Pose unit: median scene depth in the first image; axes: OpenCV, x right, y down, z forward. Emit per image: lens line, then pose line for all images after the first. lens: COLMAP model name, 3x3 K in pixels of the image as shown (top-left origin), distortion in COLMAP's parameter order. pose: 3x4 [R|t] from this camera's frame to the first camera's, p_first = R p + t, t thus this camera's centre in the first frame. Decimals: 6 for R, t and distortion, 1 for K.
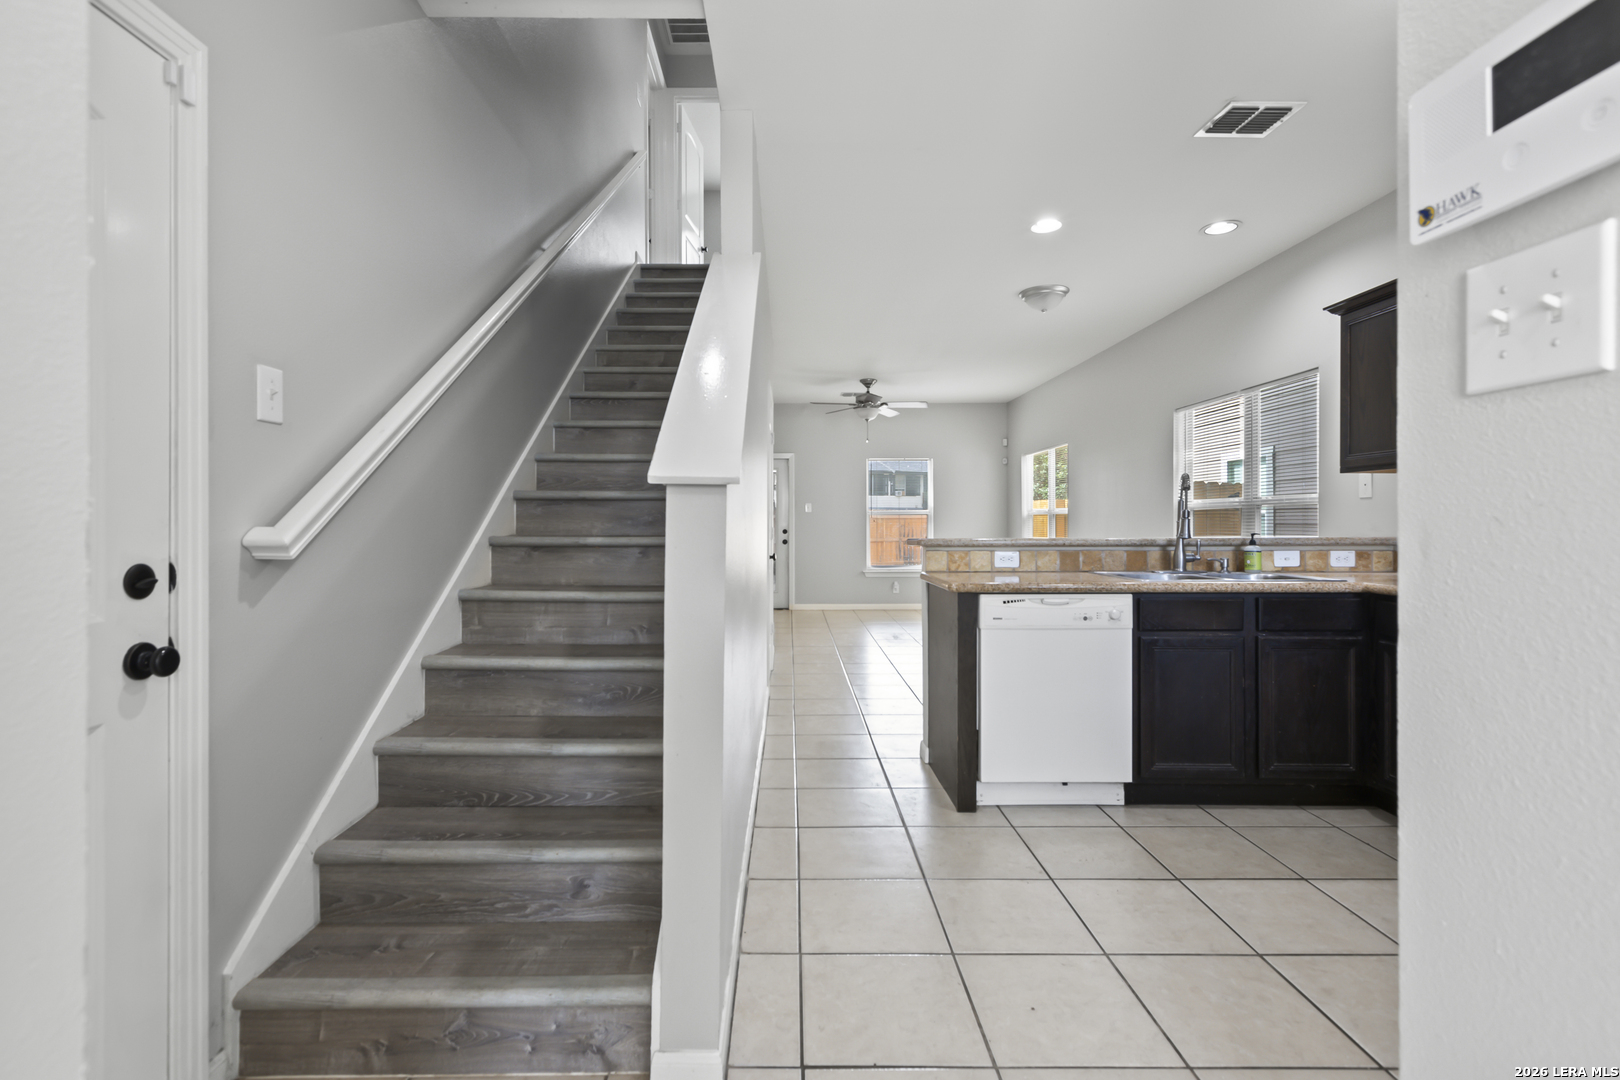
lens RADIAL K [[741.4, 0, 806.8], [0, 741.4, 530.7], [0, 0, 1]] dist [0.002876, -0.000010]
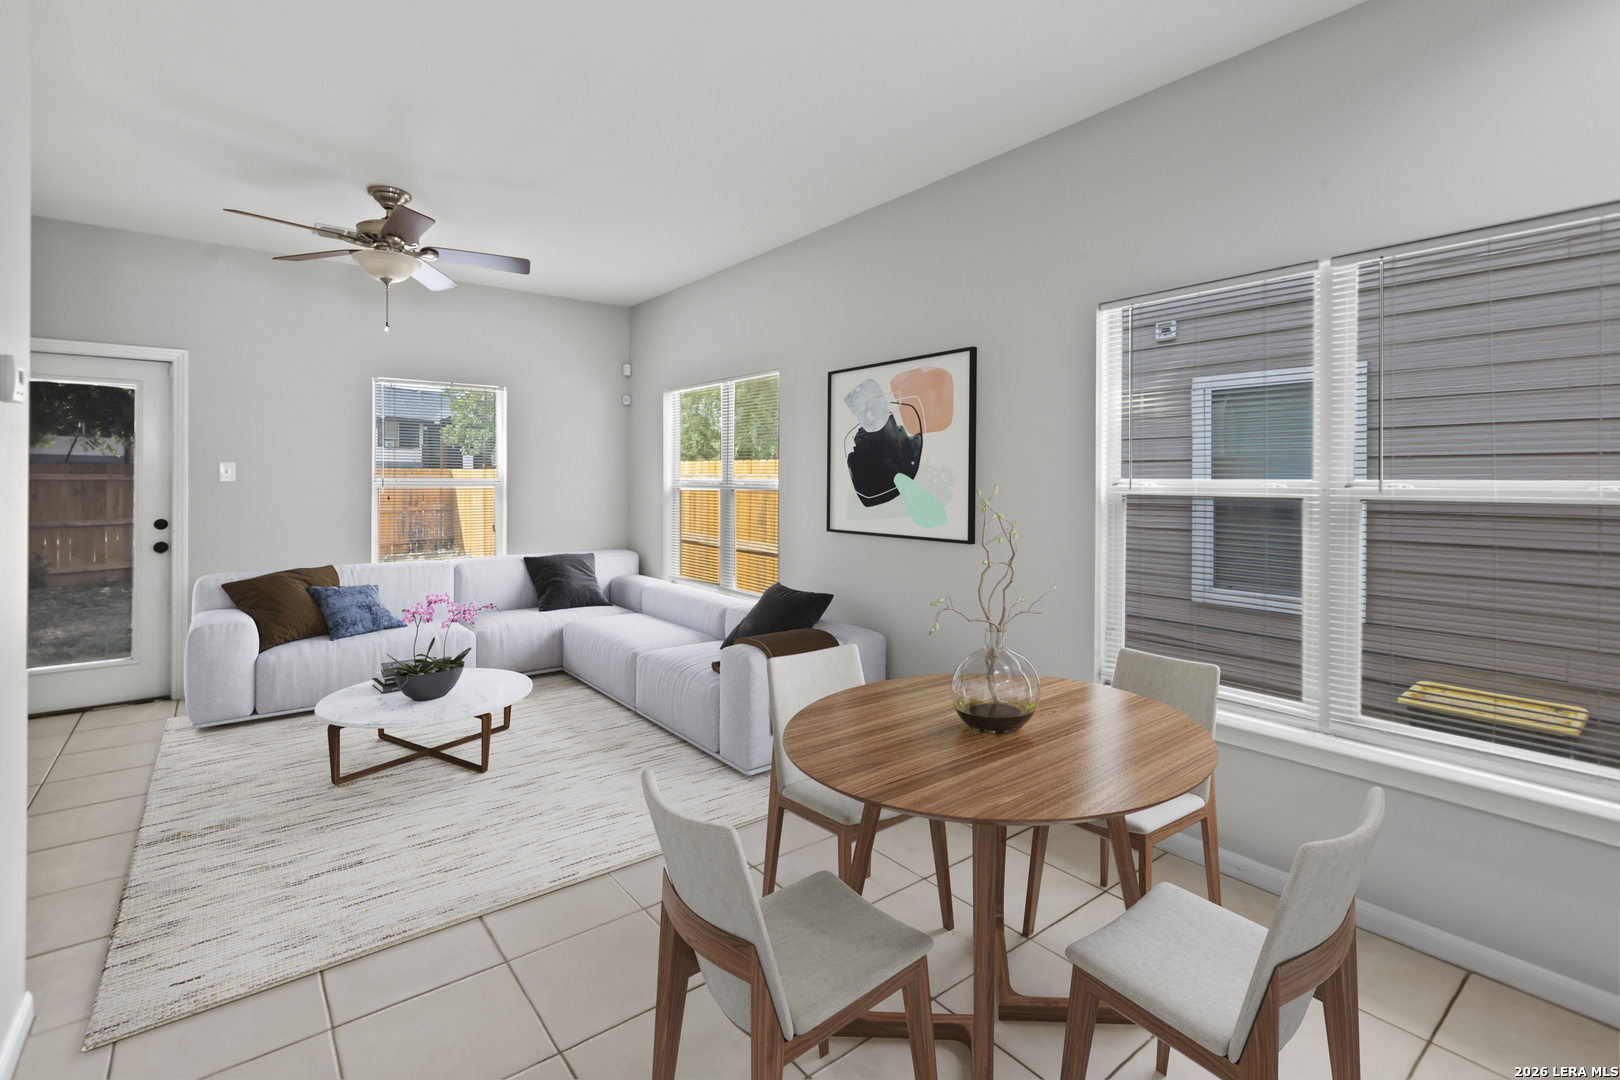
lens RADIAL K [[741.4, 0, 824.3], [0, 741.4, 491.4], [0, 0, 1]] dist [0.002876, -0.000010]
pose [[0.788052, -0.007440, 0.615563, 0.010162], [0.003572, 0.999965, 0.007513, -0.020860], [-0.615598, -0.003722, 0.788052, 0.414823]]
